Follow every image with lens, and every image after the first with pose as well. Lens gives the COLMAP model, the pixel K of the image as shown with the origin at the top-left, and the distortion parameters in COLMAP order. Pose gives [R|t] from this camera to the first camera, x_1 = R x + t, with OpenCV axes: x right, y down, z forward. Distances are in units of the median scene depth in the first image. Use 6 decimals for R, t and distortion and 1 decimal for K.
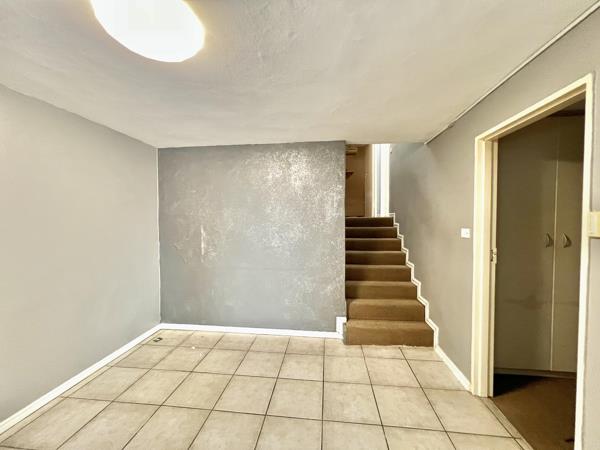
lens RADIAL K [[244.0, 0, 300.0], [0, 244.0, 225.0], [0, 0, 1]] dist [-0.000964, -0.000260]
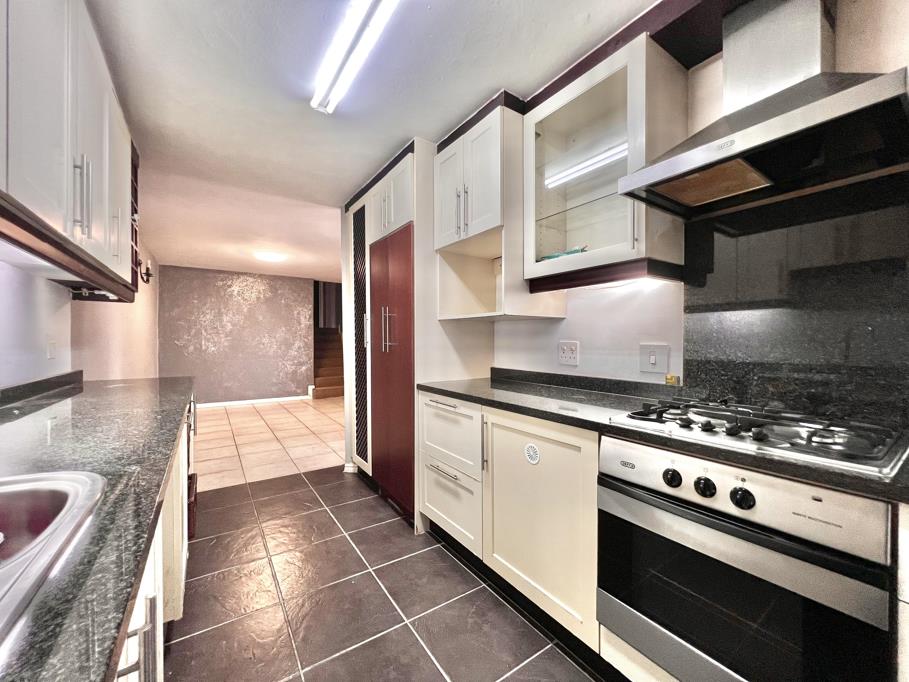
lens RADIAL K [[369.7, 0, 454.5], [0, 369.7, 341.0], [0, 0, 1]] dist [-0.000964, -0.000260]
pose [[0.753506, 0.005739, 0.657416, -0.723439], [0.013395, 0.999620, -0.024079, 0.148924], [-0.657304, 0.026950, 0.753143, -1.473506]]
